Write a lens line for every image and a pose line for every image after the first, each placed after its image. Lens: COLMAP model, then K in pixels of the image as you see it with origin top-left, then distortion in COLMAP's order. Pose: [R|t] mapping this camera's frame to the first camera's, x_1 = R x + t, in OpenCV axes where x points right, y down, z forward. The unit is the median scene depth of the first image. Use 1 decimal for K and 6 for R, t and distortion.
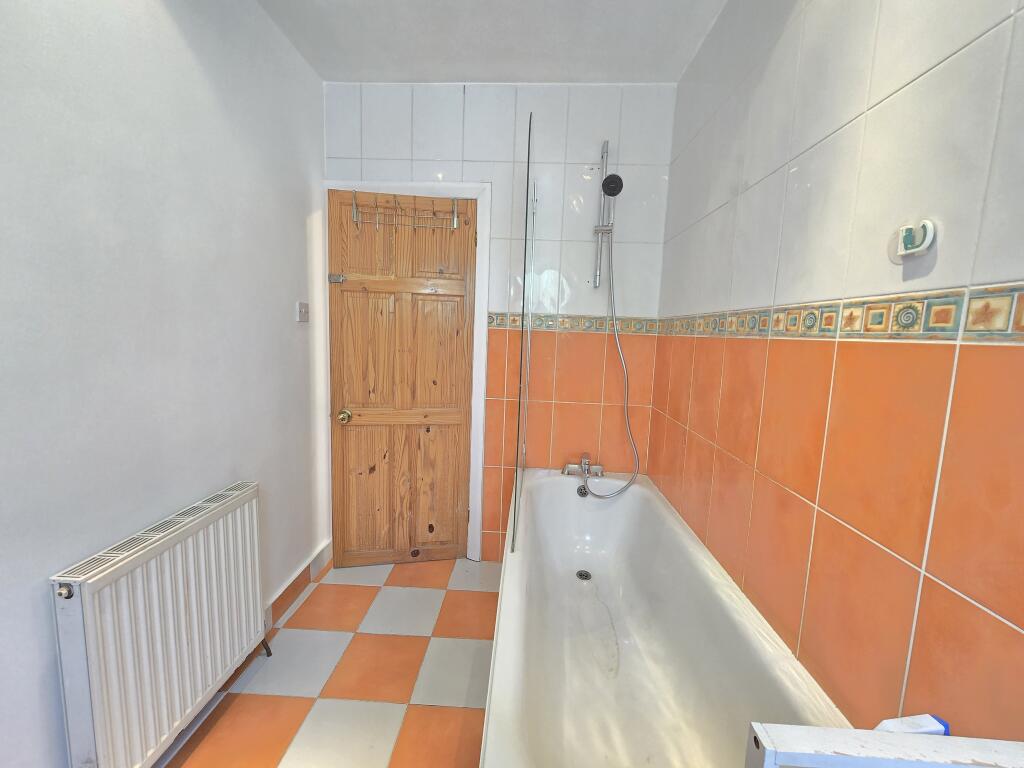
lens RADIAL K [[420.9, 0, 512.0], [0, 420.9, 384.0], [0, 0, 1]] dist [0.126276, 0.000031]
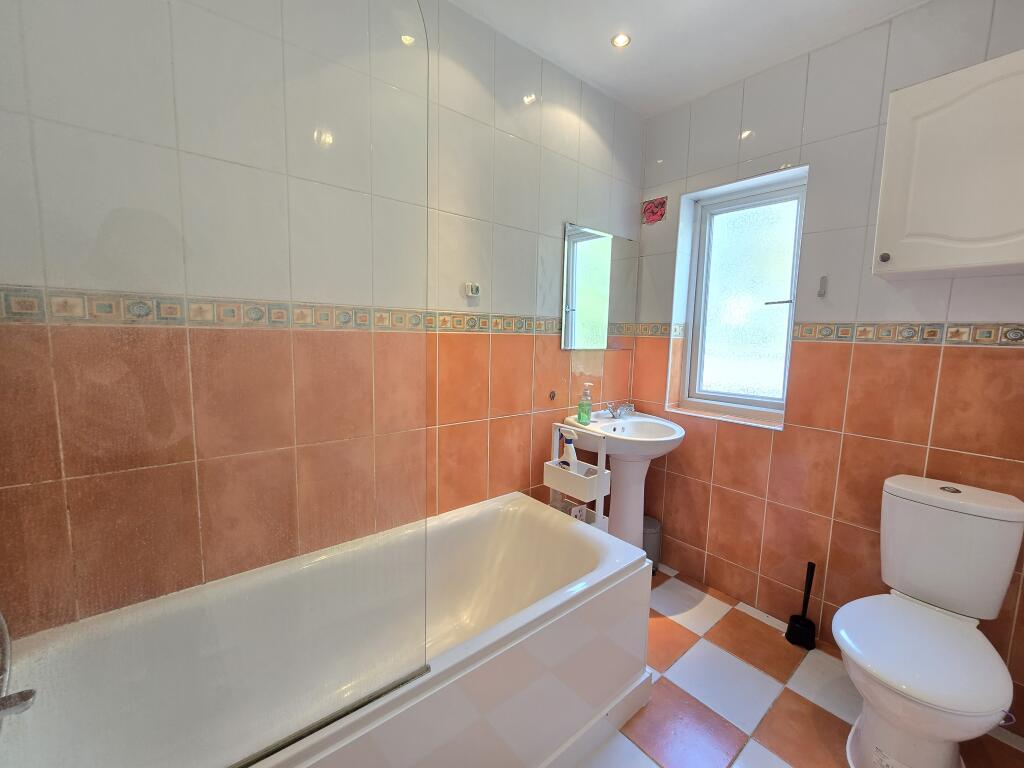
lens RADIAL K [[414.7, 0, 512.0], [0, 414.7, 384.0], [0, 0, 1]] dist [-0.066391, -0.000008]
pose [[-0.662315, -0.132303, 0.737452, -0.732214], [0.057555, 0.972392, 0.226143, -0.253966], [-0.747012, 0.192221, -0.636415, 1.865363]]
